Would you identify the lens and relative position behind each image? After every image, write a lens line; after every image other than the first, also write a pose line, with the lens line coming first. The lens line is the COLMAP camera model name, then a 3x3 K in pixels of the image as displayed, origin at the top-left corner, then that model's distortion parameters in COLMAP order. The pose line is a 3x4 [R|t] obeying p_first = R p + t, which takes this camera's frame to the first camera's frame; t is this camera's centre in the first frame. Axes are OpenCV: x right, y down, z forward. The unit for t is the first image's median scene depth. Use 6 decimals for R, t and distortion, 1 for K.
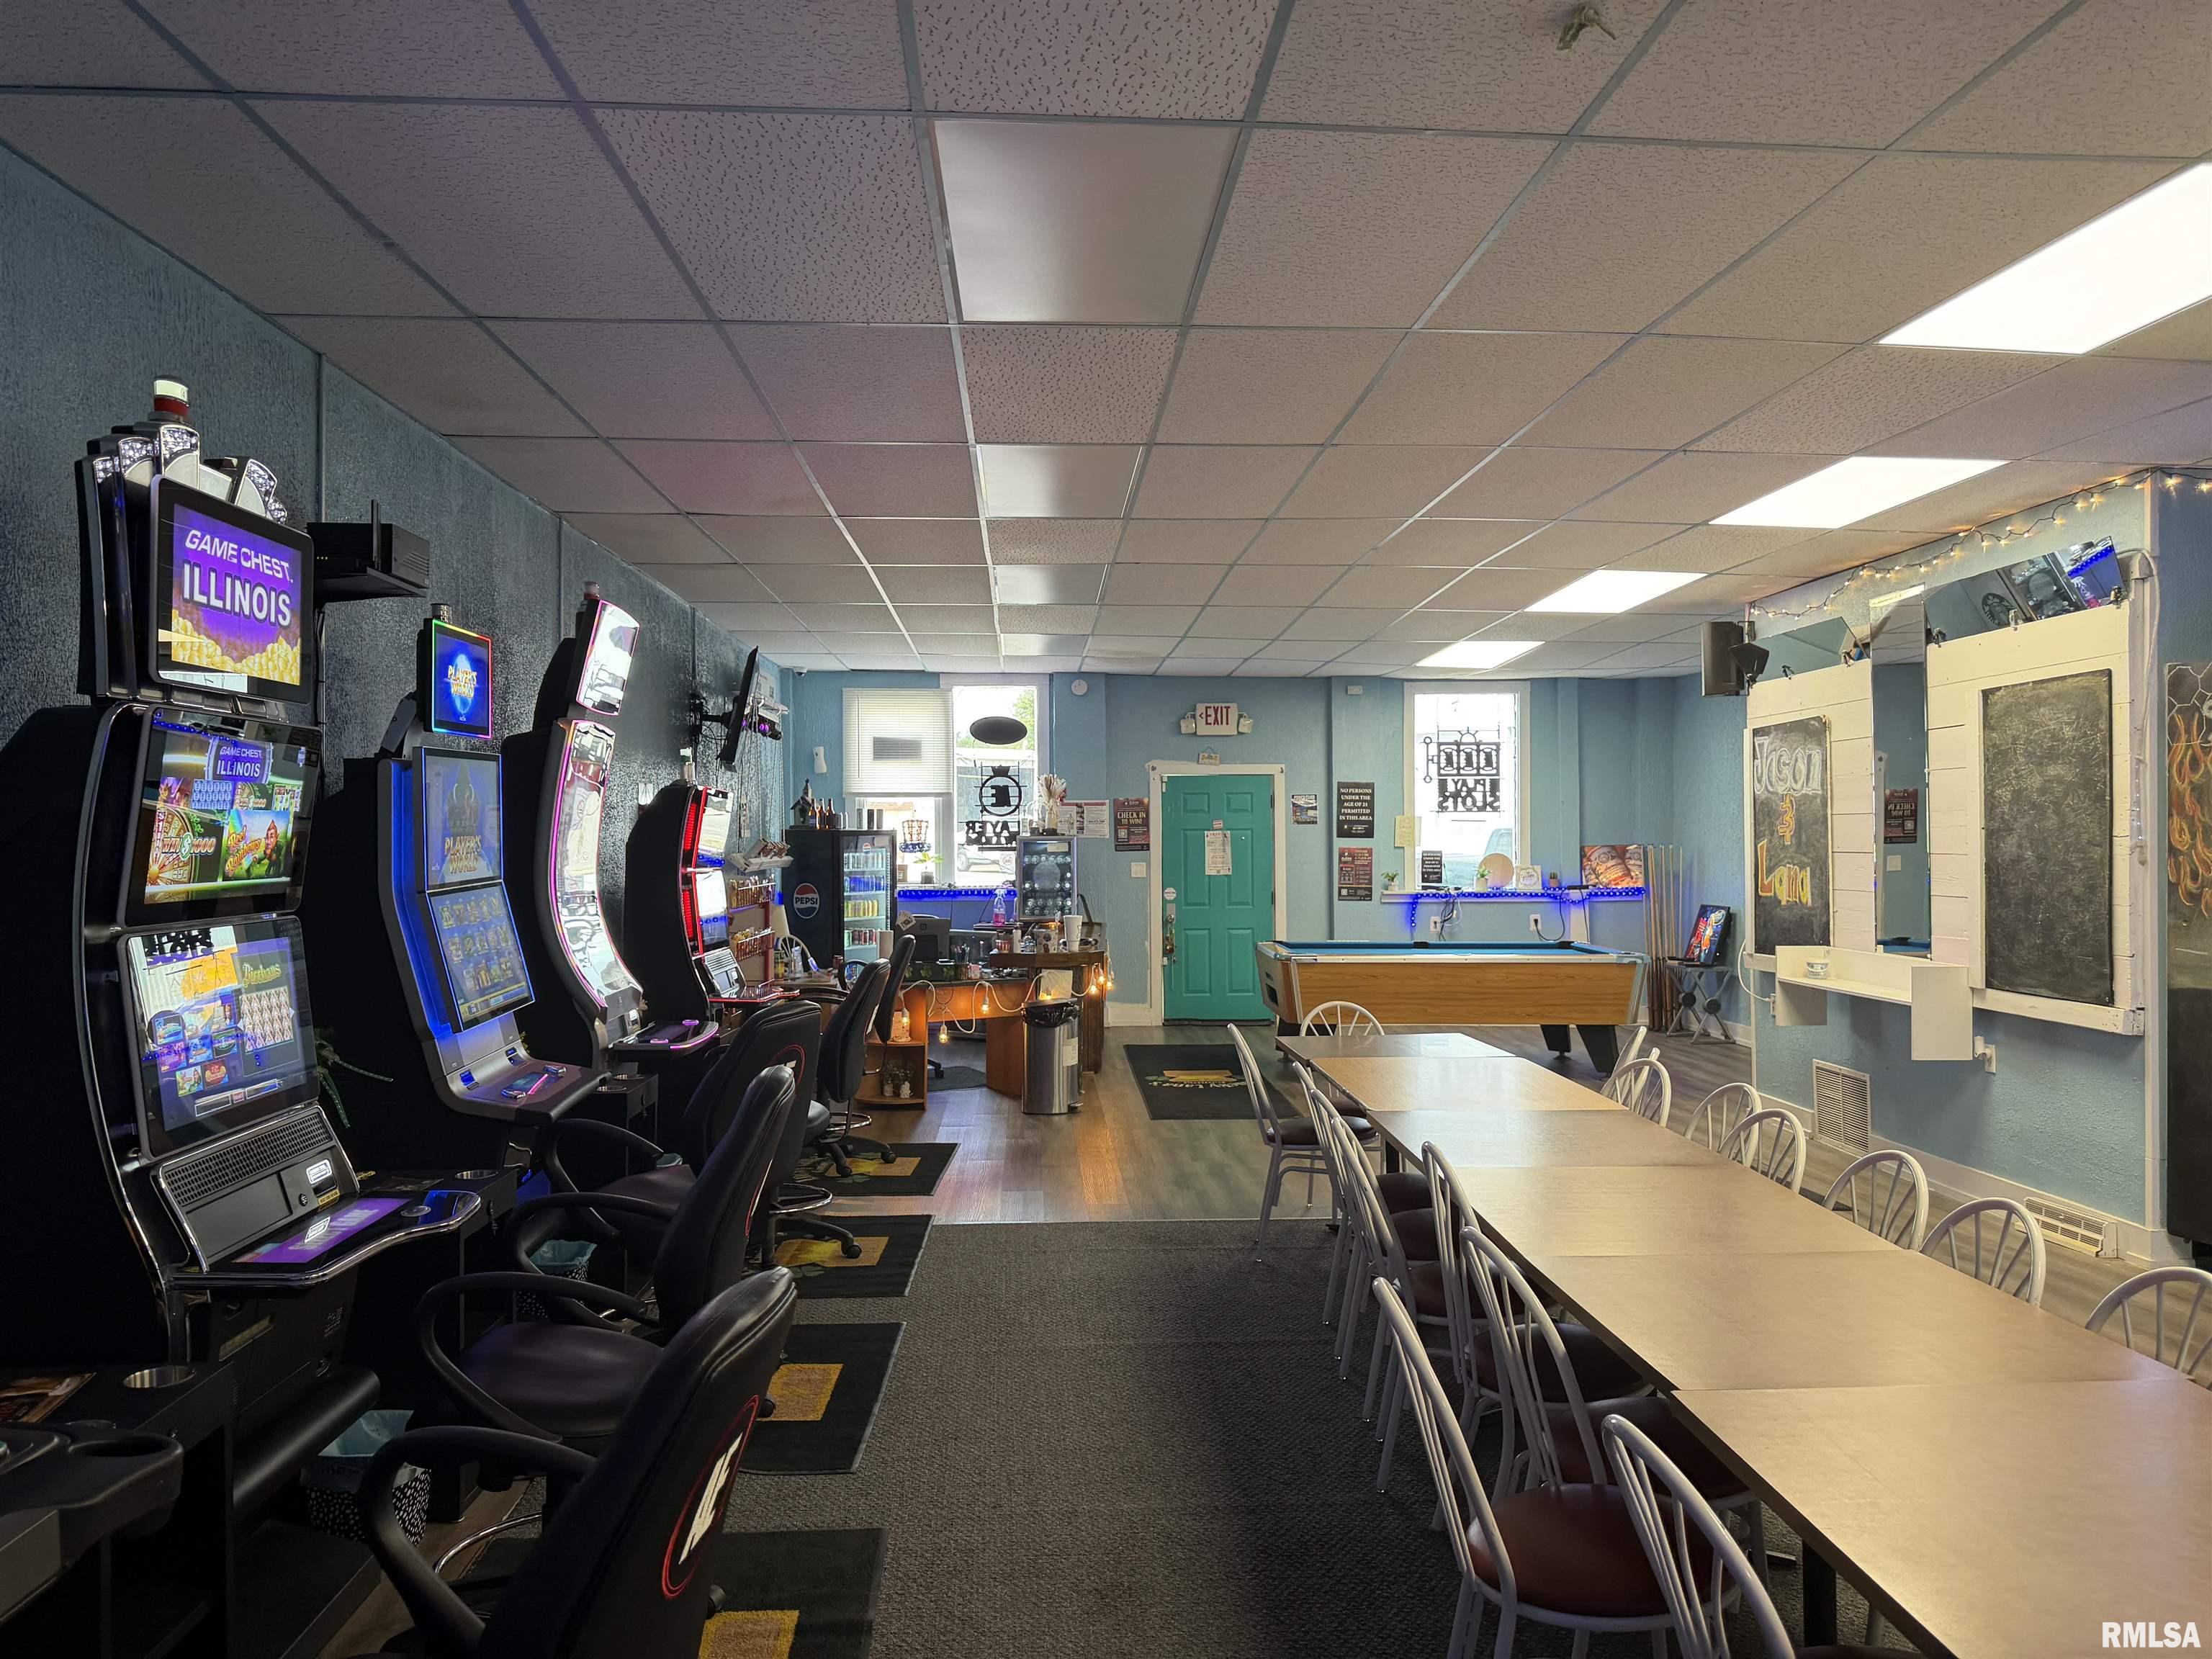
lens RADIAL K [[1522.3, 0, 1106.0], [0, 1522.3, 829.5], [0, 0, 1]] dist [0.003462, -0.037058]
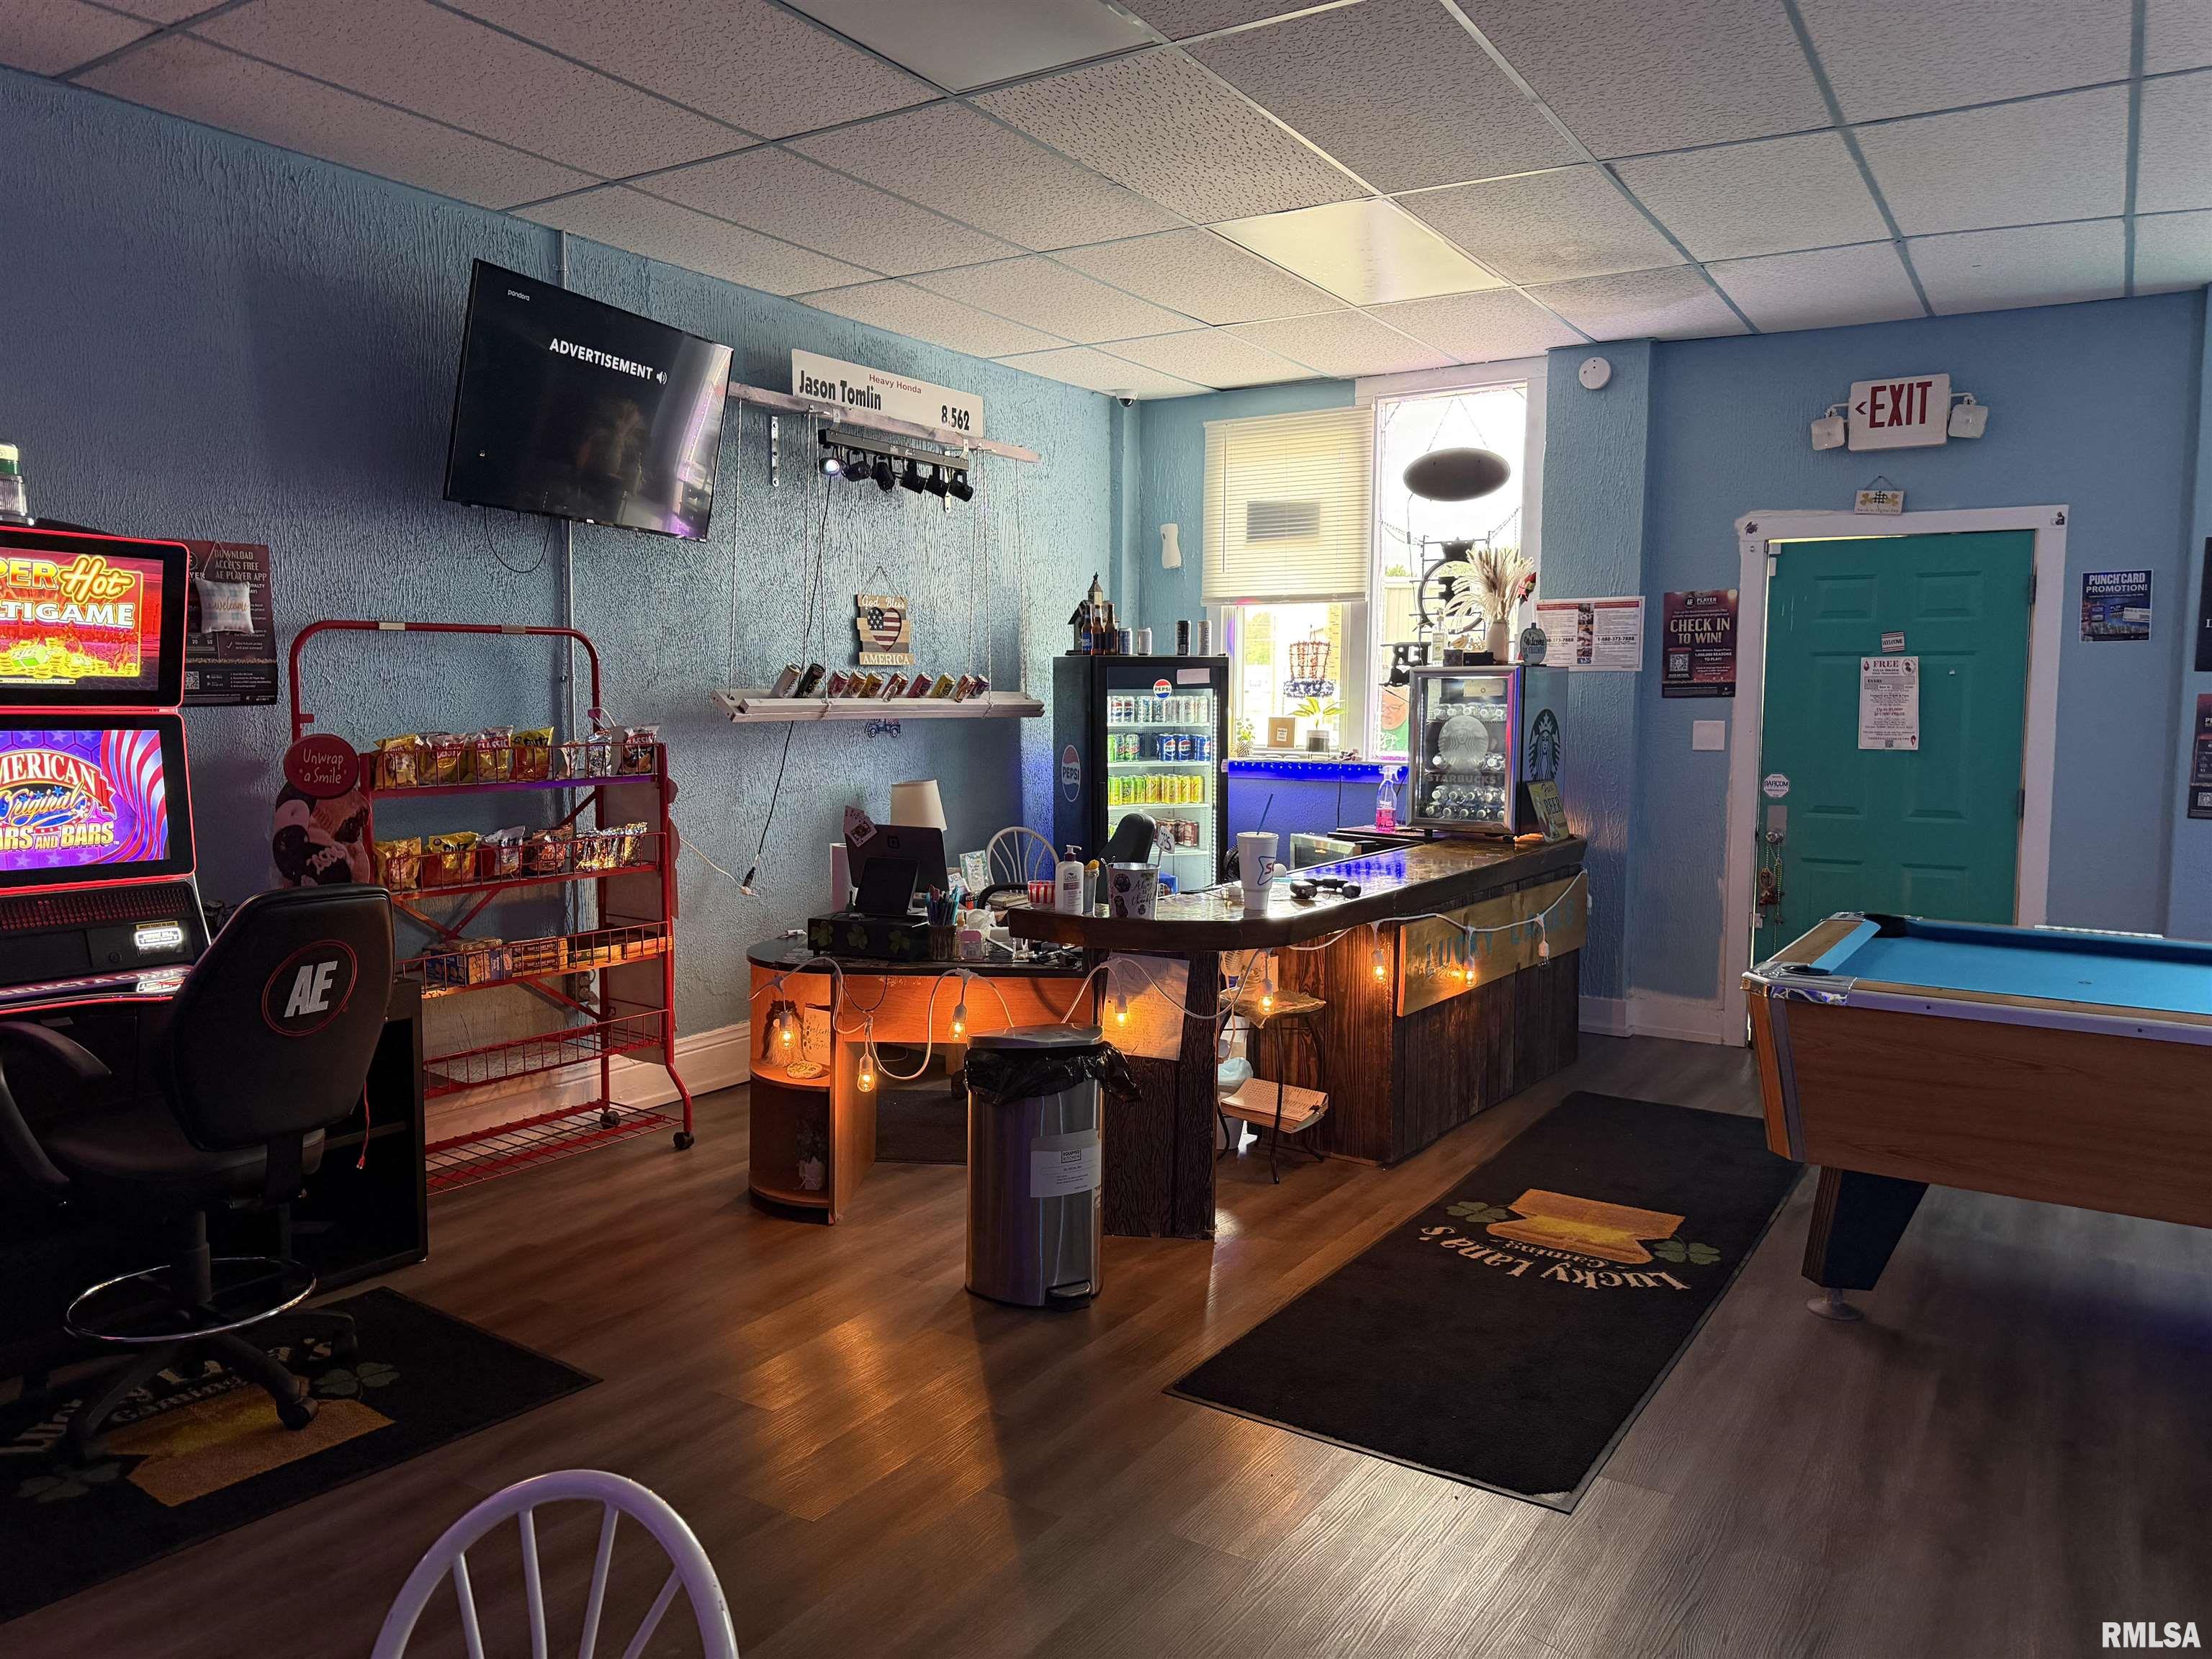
lens RADIAL K [[1522.3, 0, 1106.0], [0, 1522.3, 829.5], [0, 0, 1]] dist [0.003462, -0.037058]
pose [[0.822534, 0.053746, -0.566171, 0.142703], [-0.007909, 0.996509, 0.083107, 0.017277], [0.568662, -0.063880, 0.820087, 0.476080]]
